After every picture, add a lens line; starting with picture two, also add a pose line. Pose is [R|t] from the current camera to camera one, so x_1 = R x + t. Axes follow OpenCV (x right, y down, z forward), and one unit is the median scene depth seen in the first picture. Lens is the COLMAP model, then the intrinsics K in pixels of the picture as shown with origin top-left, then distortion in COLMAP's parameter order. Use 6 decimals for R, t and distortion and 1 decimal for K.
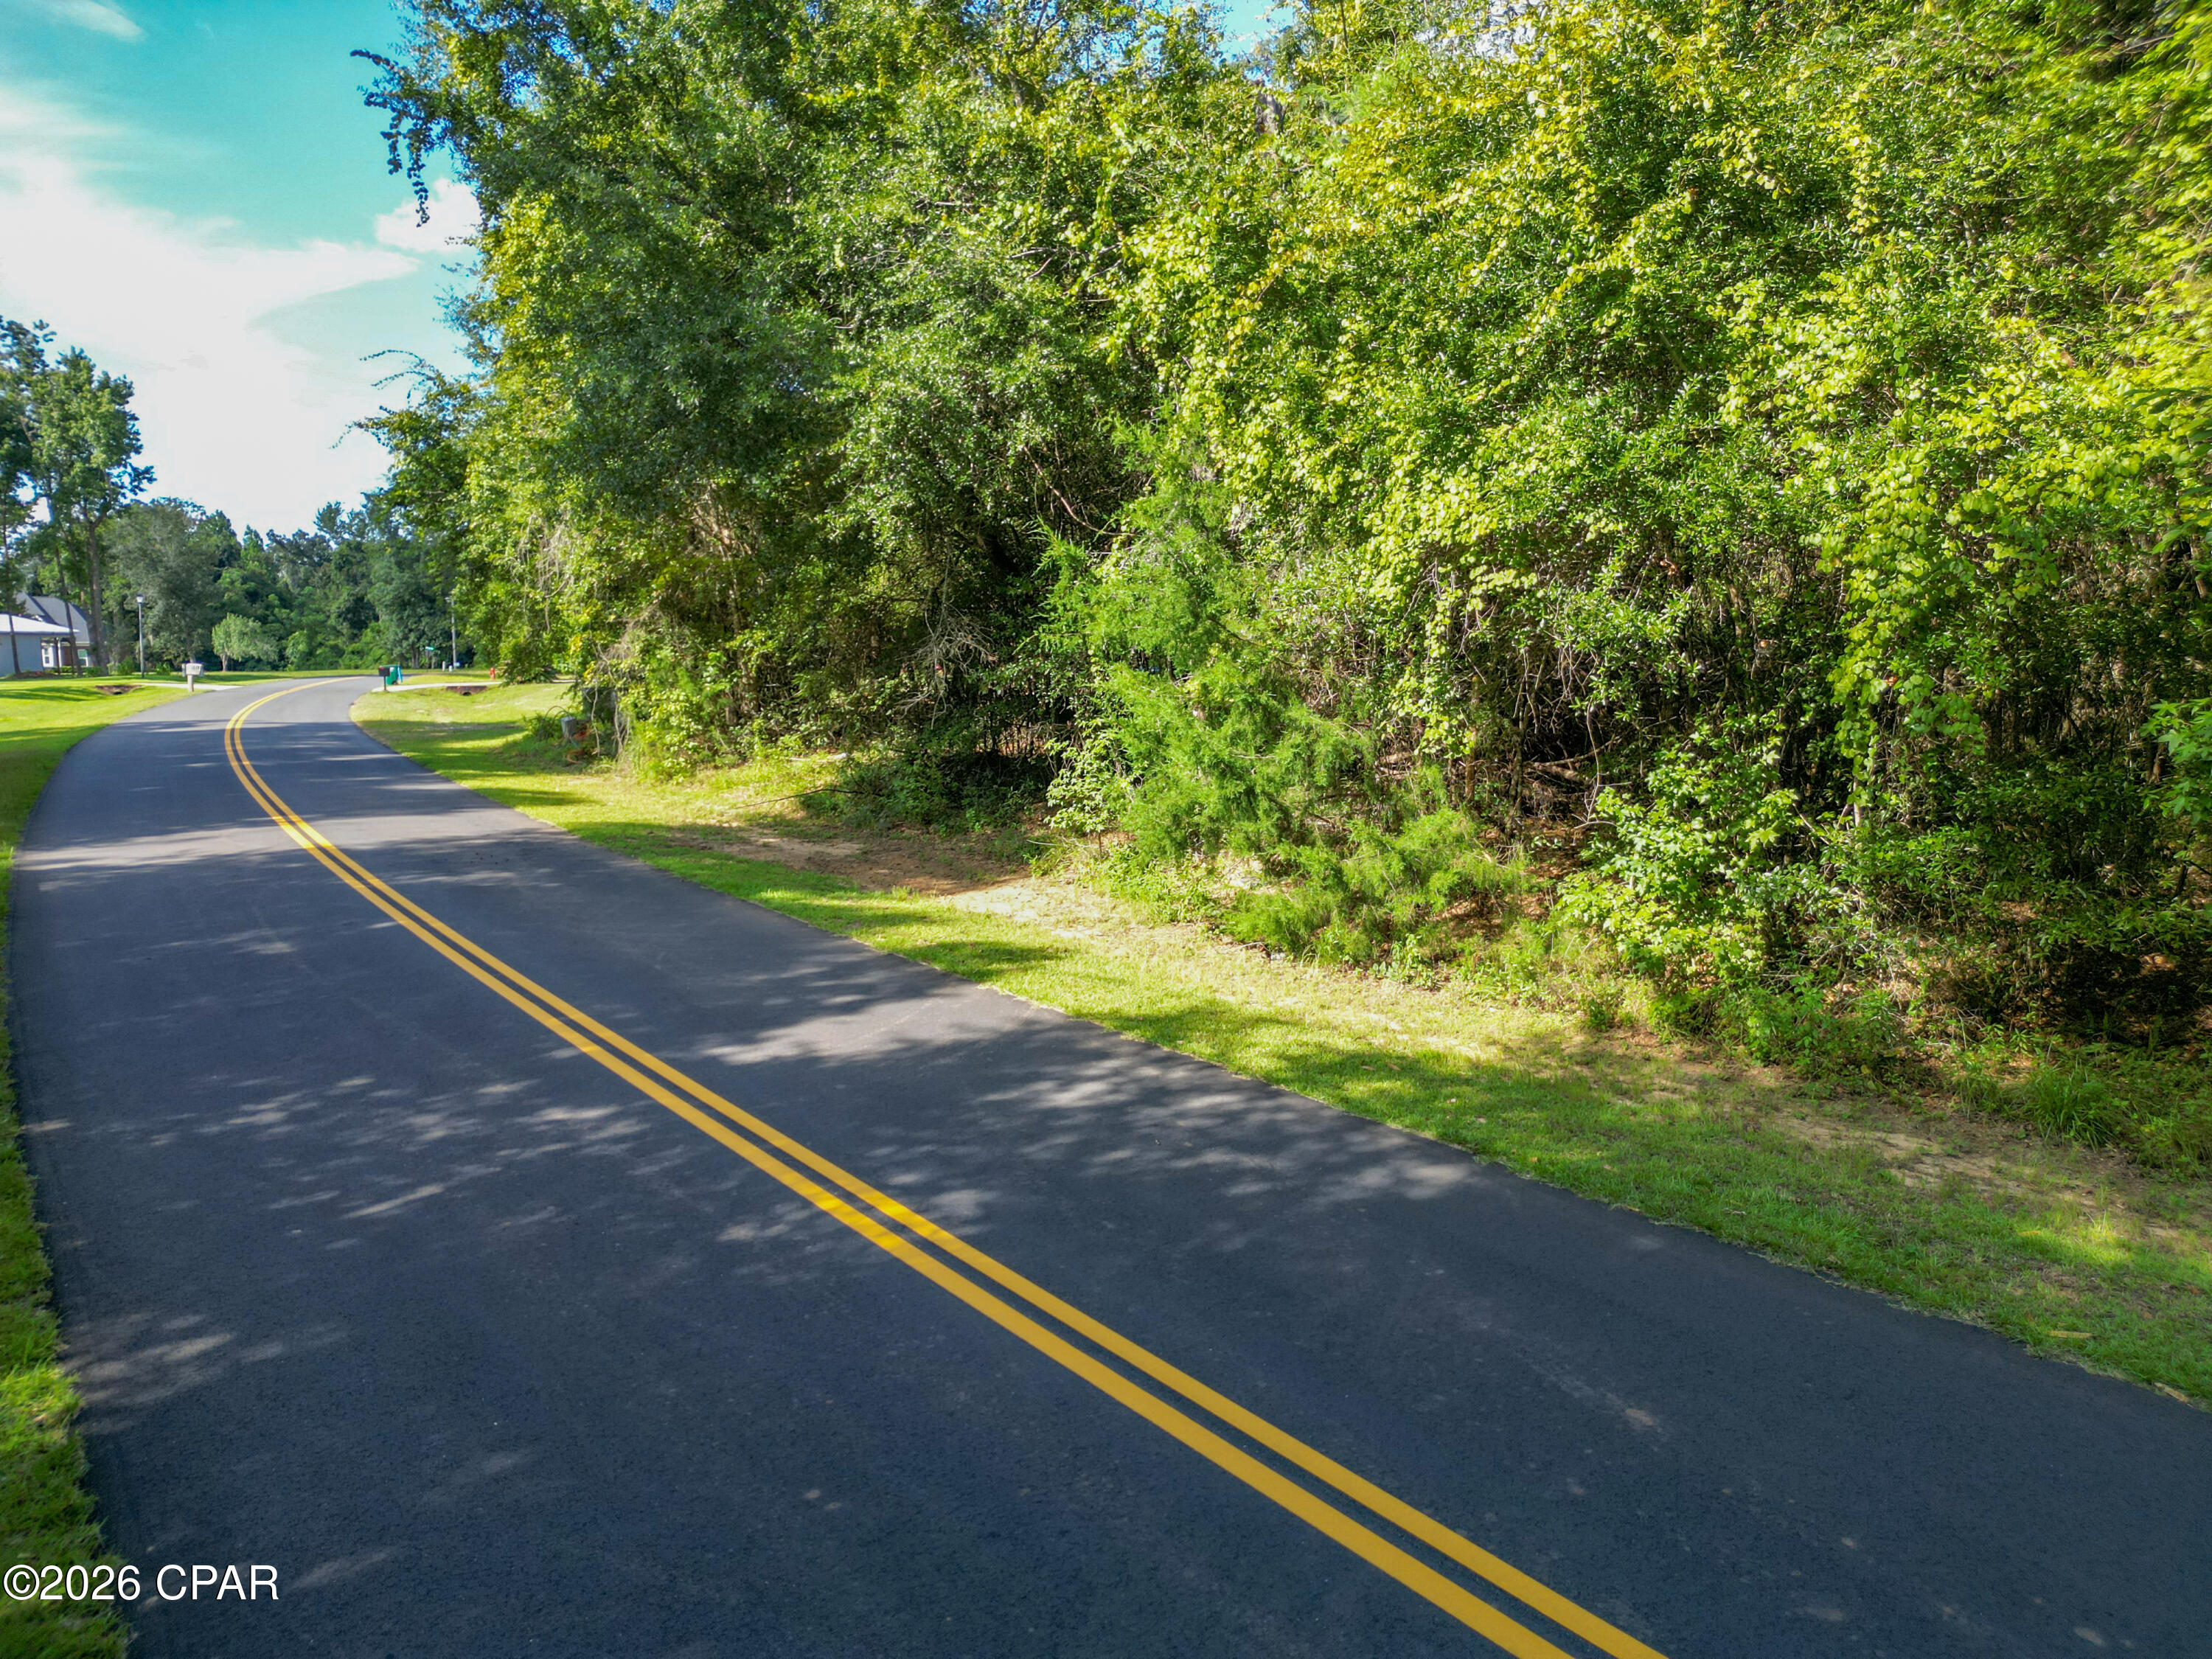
lens RADIAL K [[1549.2, 0, 1112.3], [0, 1549.2, 827.9], [0, 0, 1]] dist [0.067816, -0.073020]
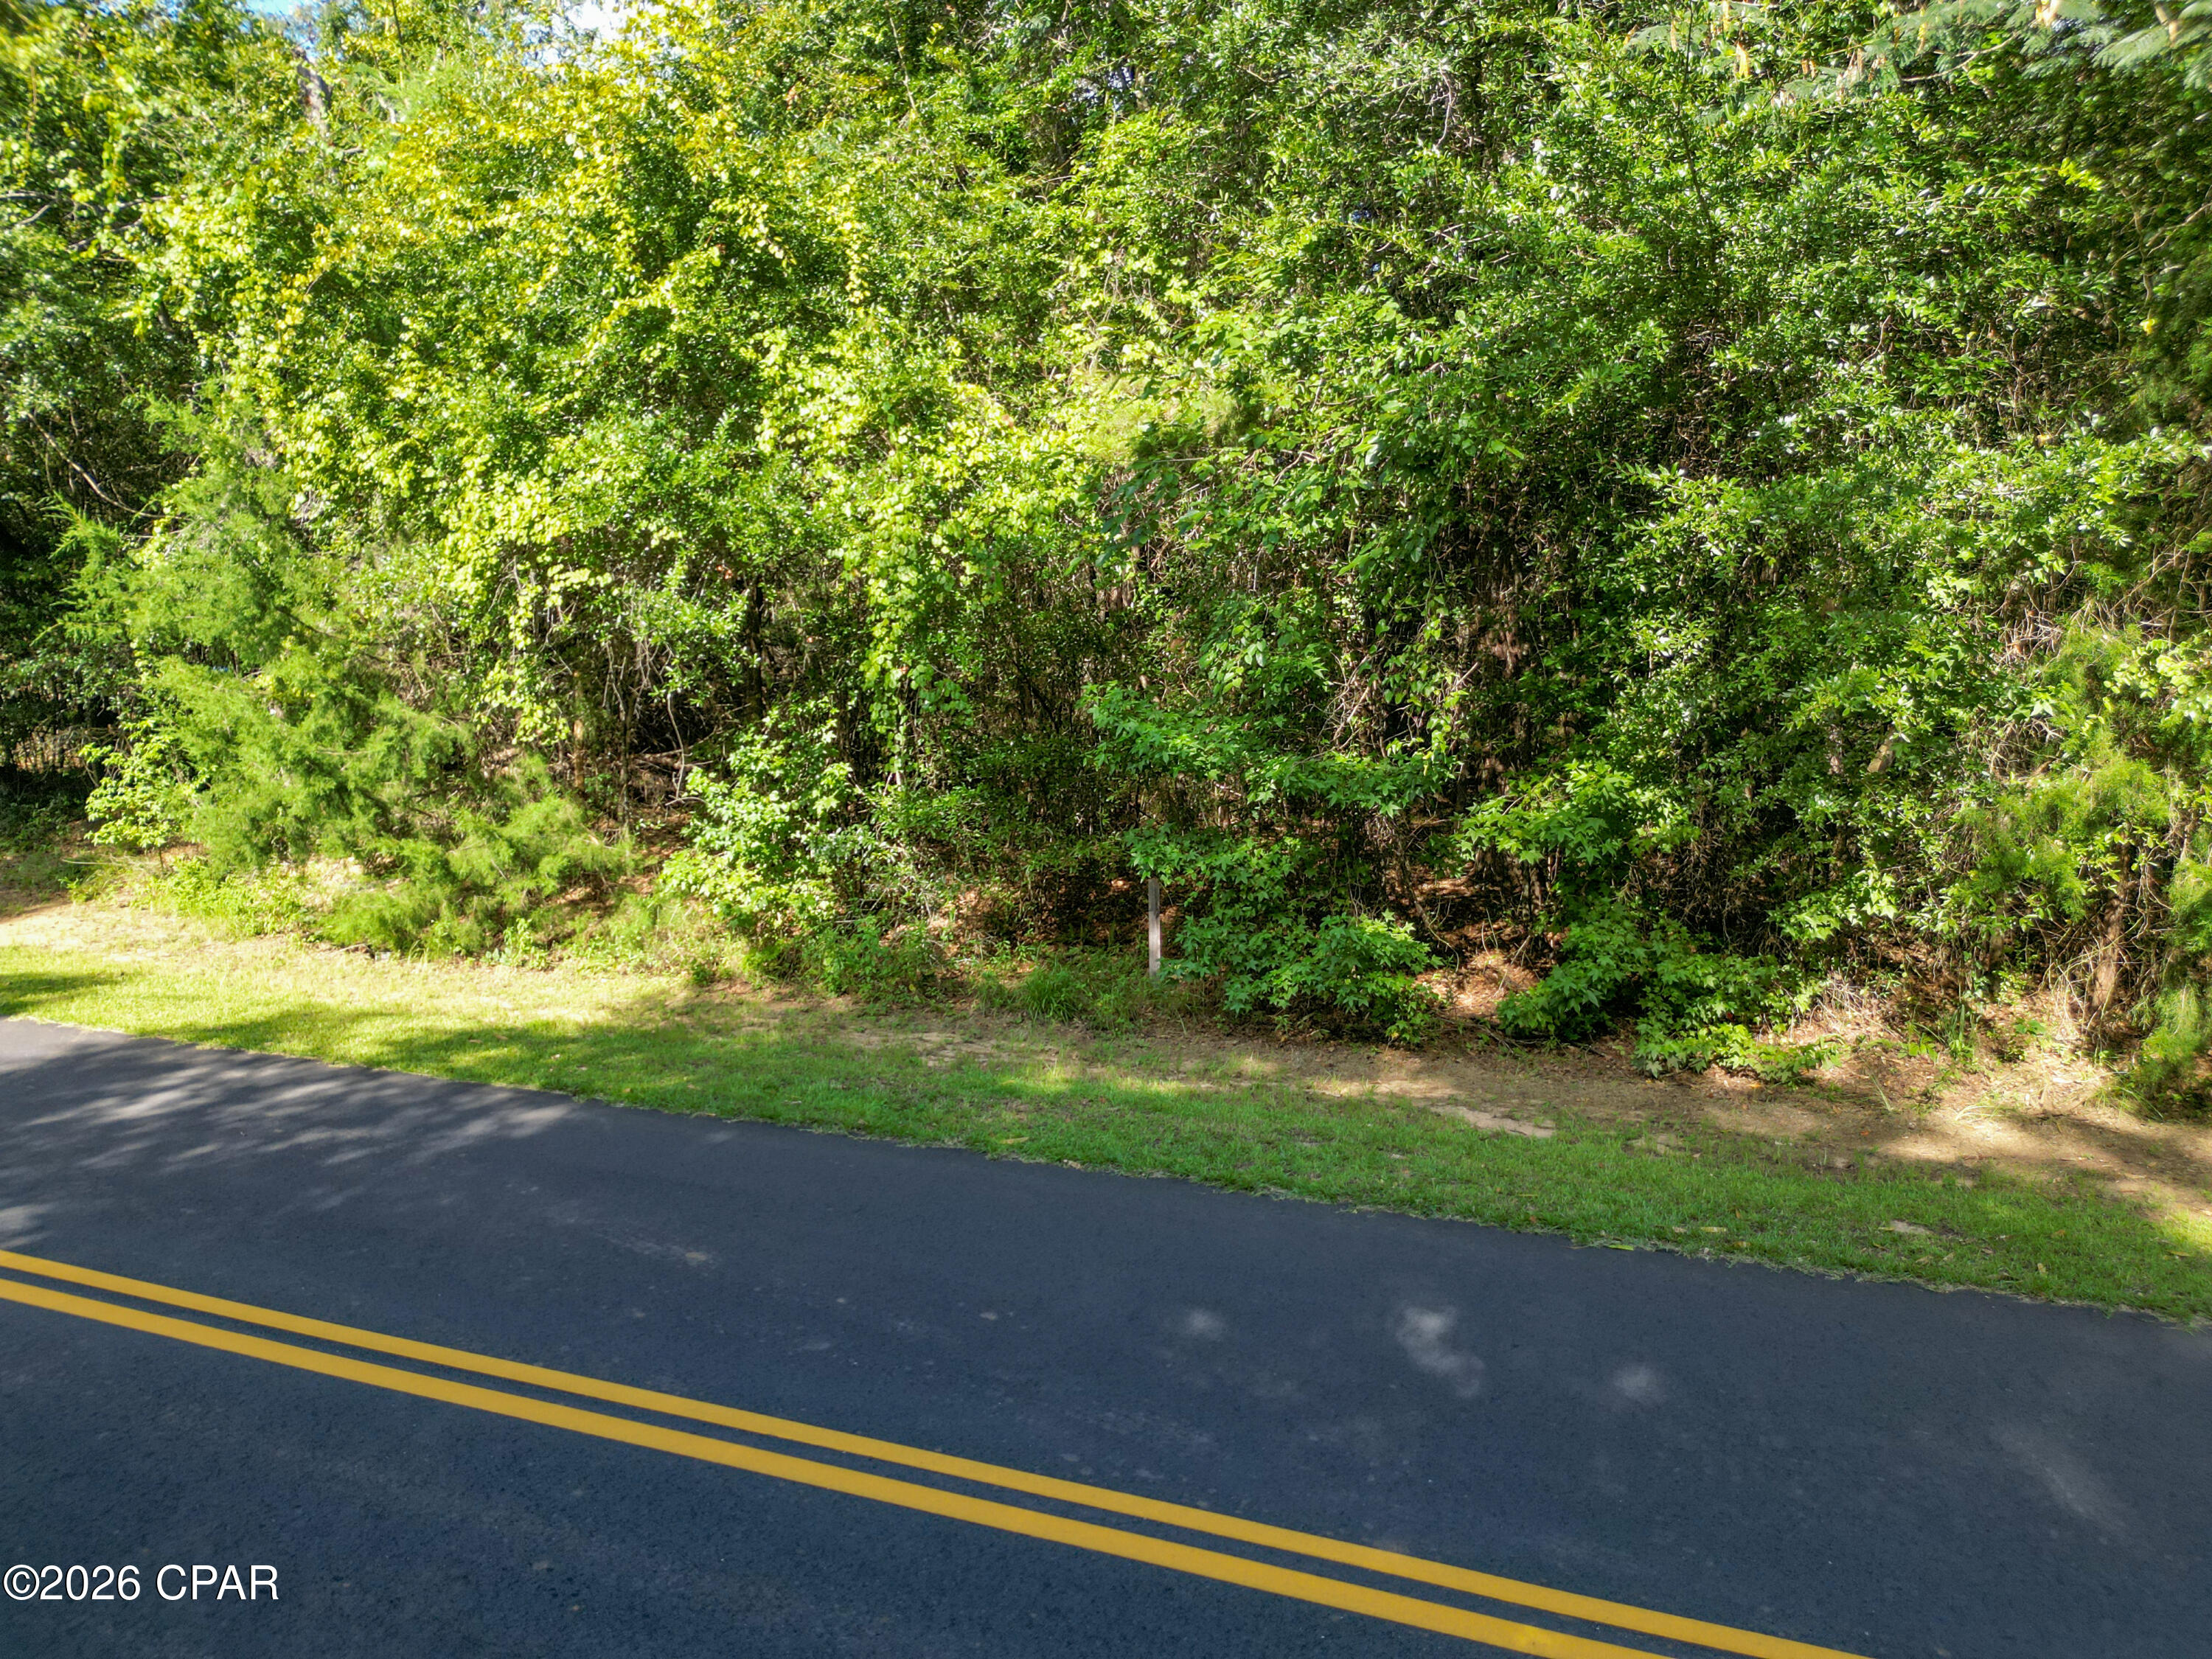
lens RADIAL K [[1549.2, 0, 1112.3], [0, 1549.2, 827.9], [0, 0, 1]] dist [0.067816, -0.073020]
pose [[0.858689, -0.058803, 0.509112, 0.004290], [0.059331, 0.998122, 0.015213, 0.019211], [-0.509050, 0.017143, 0.860566, -0.119099]]
